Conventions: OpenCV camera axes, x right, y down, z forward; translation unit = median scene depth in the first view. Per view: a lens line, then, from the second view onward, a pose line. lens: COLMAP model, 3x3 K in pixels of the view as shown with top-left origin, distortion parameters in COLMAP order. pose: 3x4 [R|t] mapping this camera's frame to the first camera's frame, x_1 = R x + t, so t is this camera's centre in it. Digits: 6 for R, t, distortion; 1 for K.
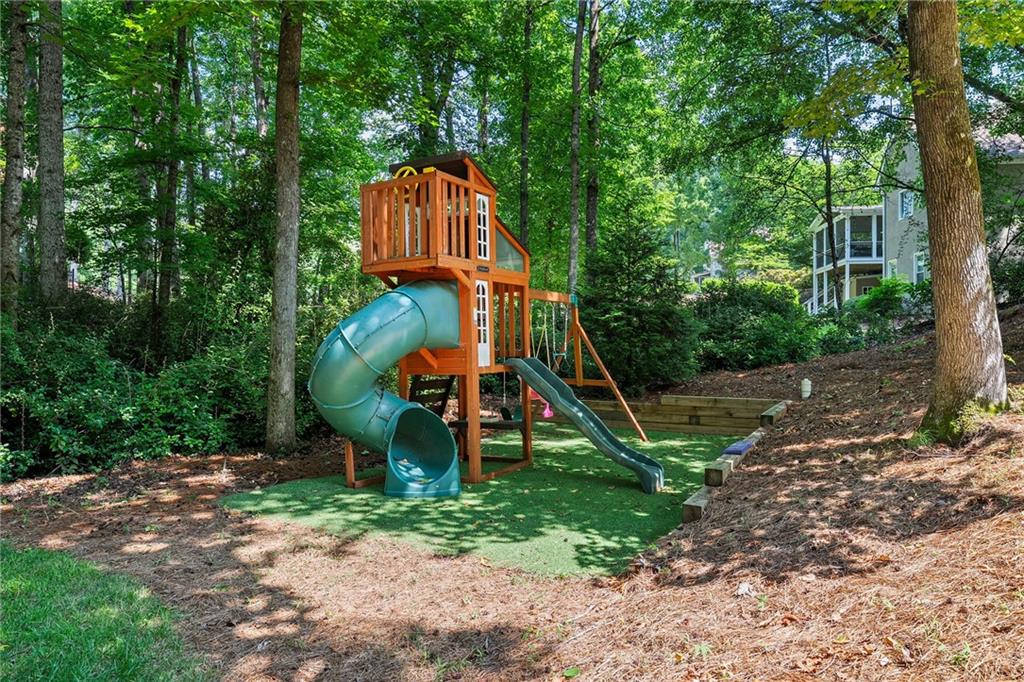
lens RADIAL K [[674.4, 0, 511.8], [0, 674.4, 340.6], [0, 0, 1]] dist [-0.000561, 0.000067]
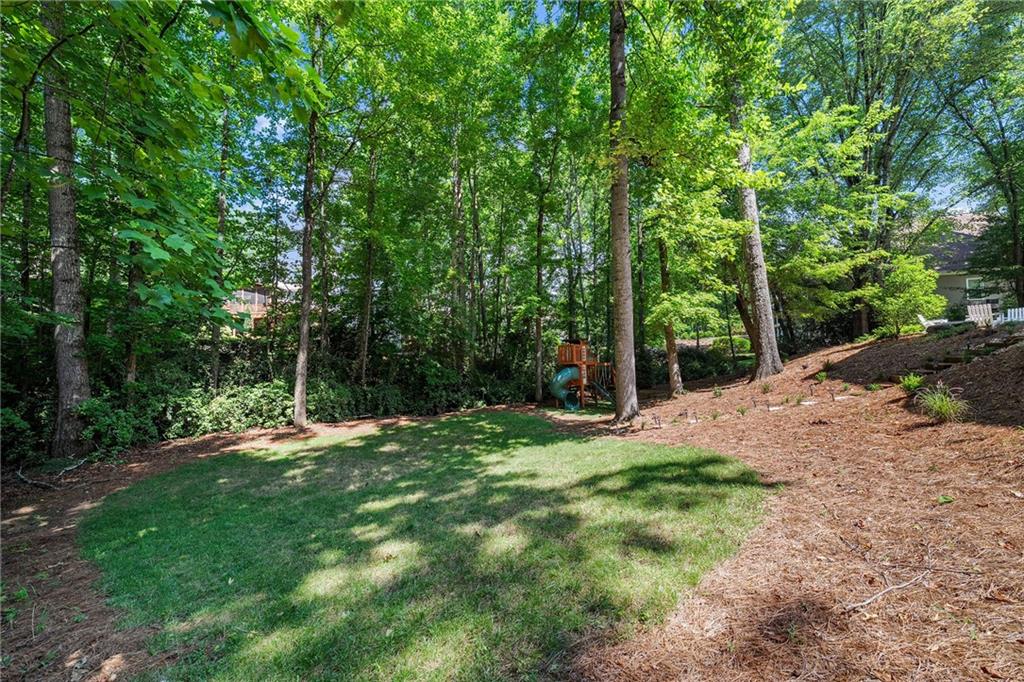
lens RADIAL K [[385.5, 0, 512.8], [0, 385.5, 343.9], [0, 0, 1]] dist [0.000083, 0.000000]
pose [[0.965036, -0.011478, -0.261865, 0.182905], [0.001921, 0.999324, -0.036724, -0.142063], [0.262110, 0.034937, 0.964405, -1.733784]]
